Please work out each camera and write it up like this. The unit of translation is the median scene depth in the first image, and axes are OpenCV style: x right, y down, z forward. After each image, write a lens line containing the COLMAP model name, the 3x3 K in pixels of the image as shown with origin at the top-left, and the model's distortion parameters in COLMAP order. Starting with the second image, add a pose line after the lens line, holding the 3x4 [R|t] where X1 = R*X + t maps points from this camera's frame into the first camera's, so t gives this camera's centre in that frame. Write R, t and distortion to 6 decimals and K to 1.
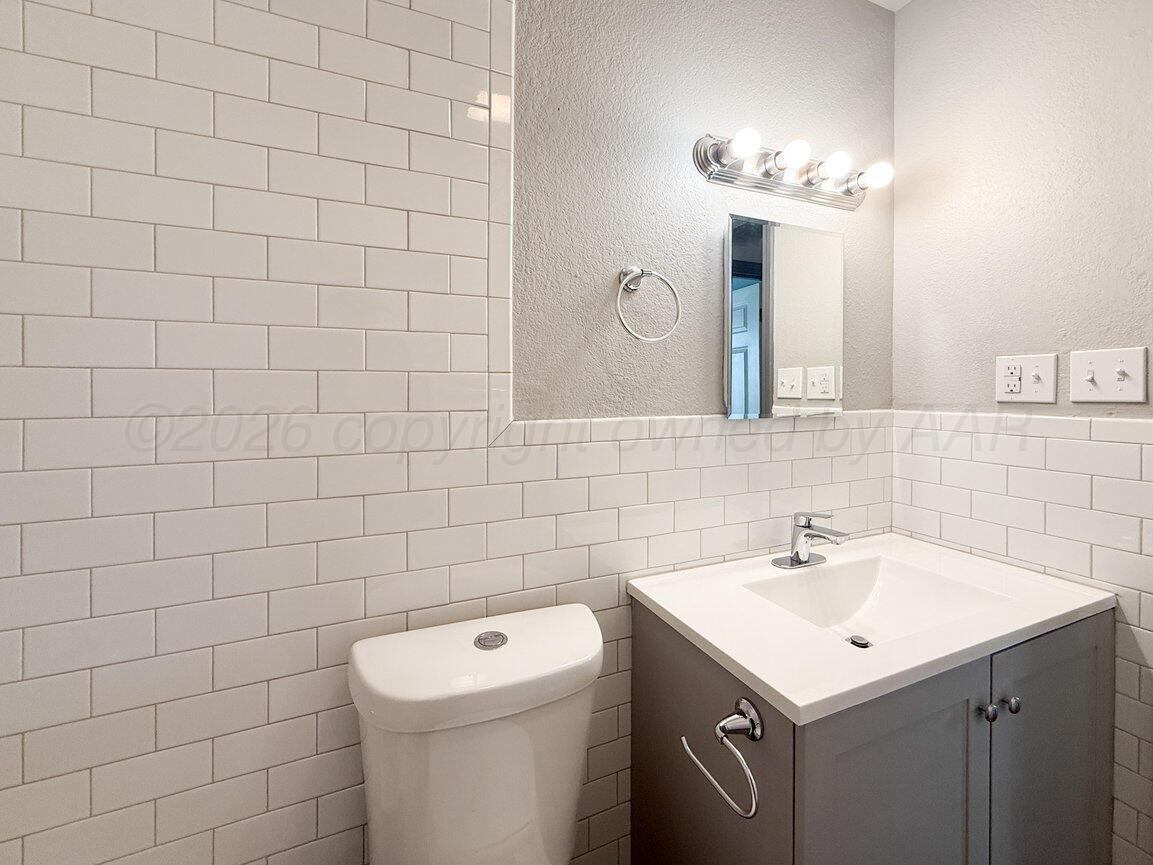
lens RADIAL K [[474.4, 0, 564.8], [0, 474.4, 389.6], [0, 0, 1]] dist [0.004423, 0.000578]
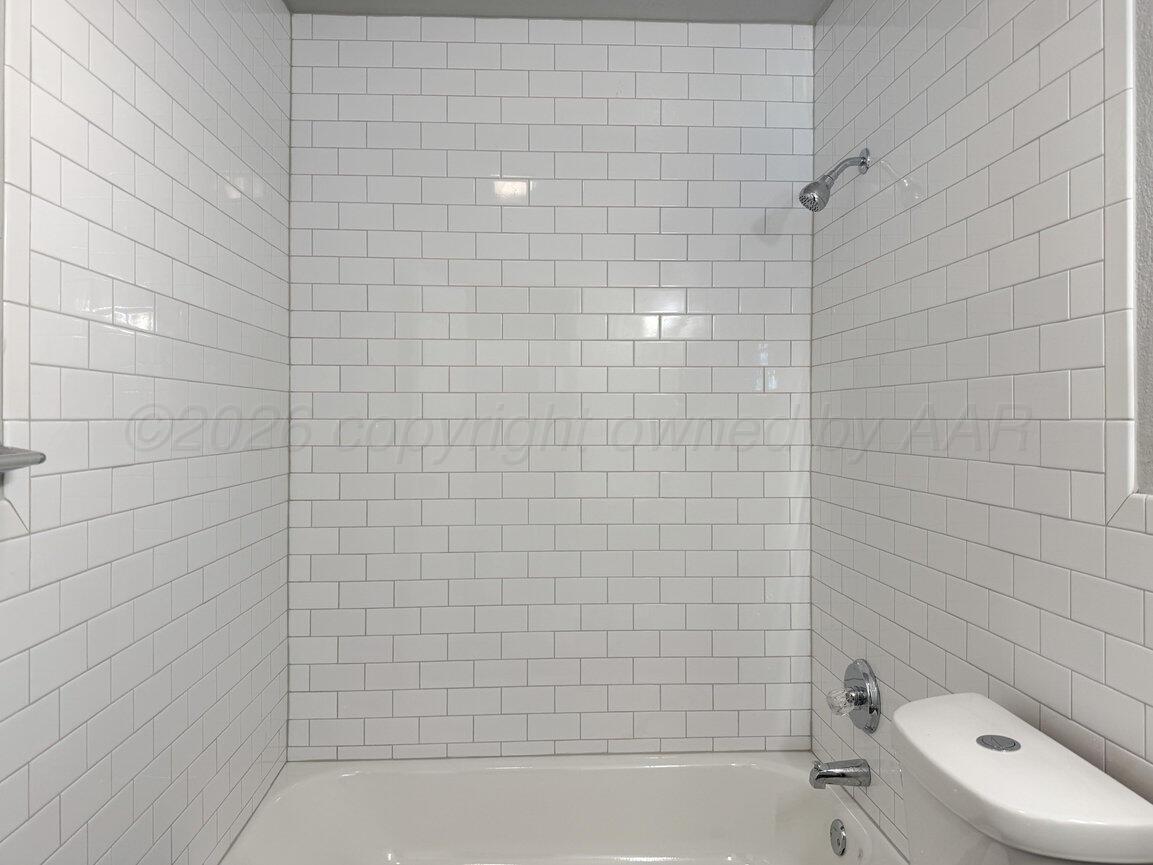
lens RADIAL K [[801.6, 0, 574.9], [0, 801.6, 425.7], [0, 0, 1]] dist [0.000063, -0.000133]
pose [[-0.330929, 0.007559, -0.943625, 1.228779], [-0.011163, 0.999867, 0.011924, -0.032726], [0.943590, 0.014480, -0.330801, 0.651654]]
